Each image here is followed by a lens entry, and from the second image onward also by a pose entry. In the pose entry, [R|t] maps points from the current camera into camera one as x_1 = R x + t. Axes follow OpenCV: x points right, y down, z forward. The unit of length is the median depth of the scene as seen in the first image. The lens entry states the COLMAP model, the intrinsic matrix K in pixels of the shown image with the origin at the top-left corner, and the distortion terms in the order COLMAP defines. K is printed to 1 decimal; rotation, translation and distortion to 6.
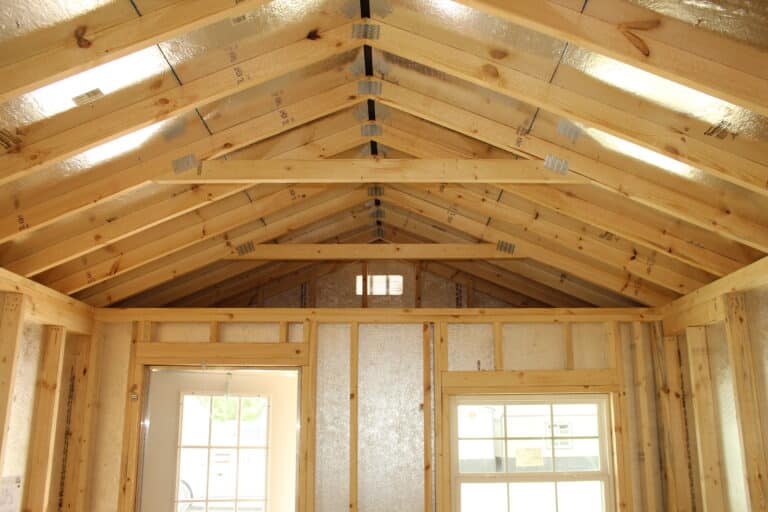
lens RADIAL K [[642.0, 0, 382.3], [0, 642.0, 273.0], [0, 0, 1]] dist [-0.159124, 0.143417]
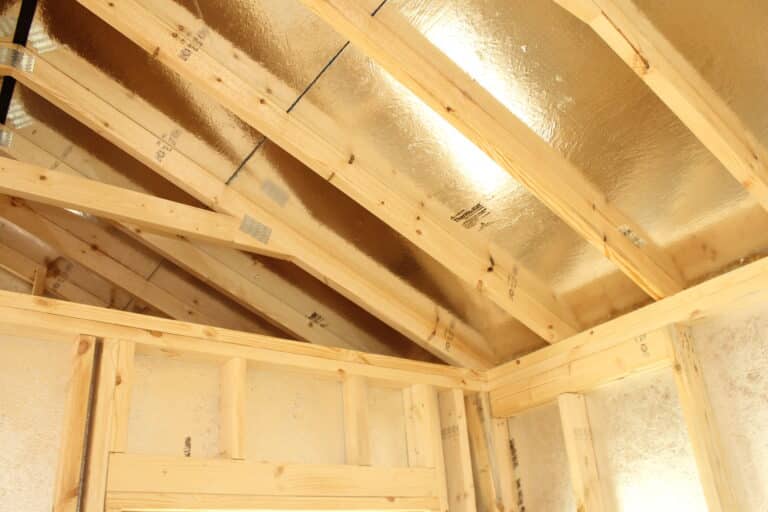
lens RADIAL K [[642.0, 0, 382.3], [0, 642.0, 273.0], [0, 0, 1]] dist [-0.159124, 0.143417]
pose [[0.801891, 0.204637, 0.561333, -0.016242], [-0.076871, 0.967044, -0.242727, 0.123239], [-0.592504, 0.151490, 0.791195, 0.545109]]
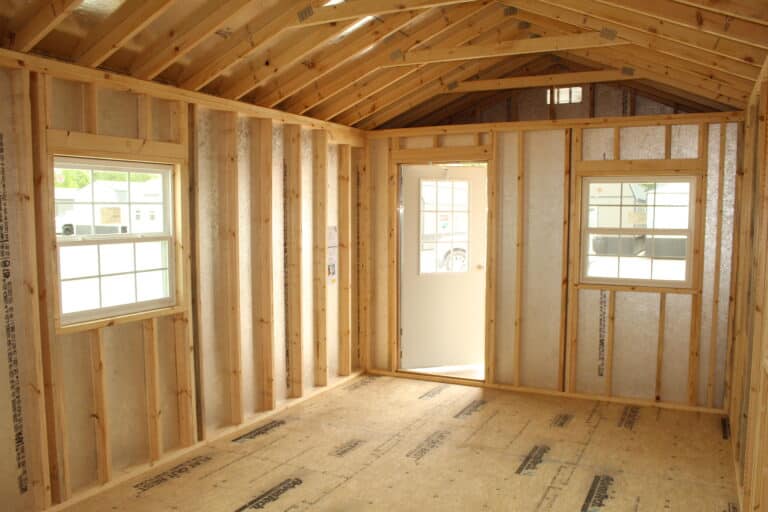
lens RADIAL K [[642.0, 0, 382.3], [0, 642.0, 273.0], [0, 0, 1]] dist [-0.159124, 0.143417]
pose [[0.897402, 0.040024, -0.439394, 0.344648], [0.107167, 0.946281, 0.305069, -0.100632], [0.428000, -0.320858, 0.844906, -0.546222]]
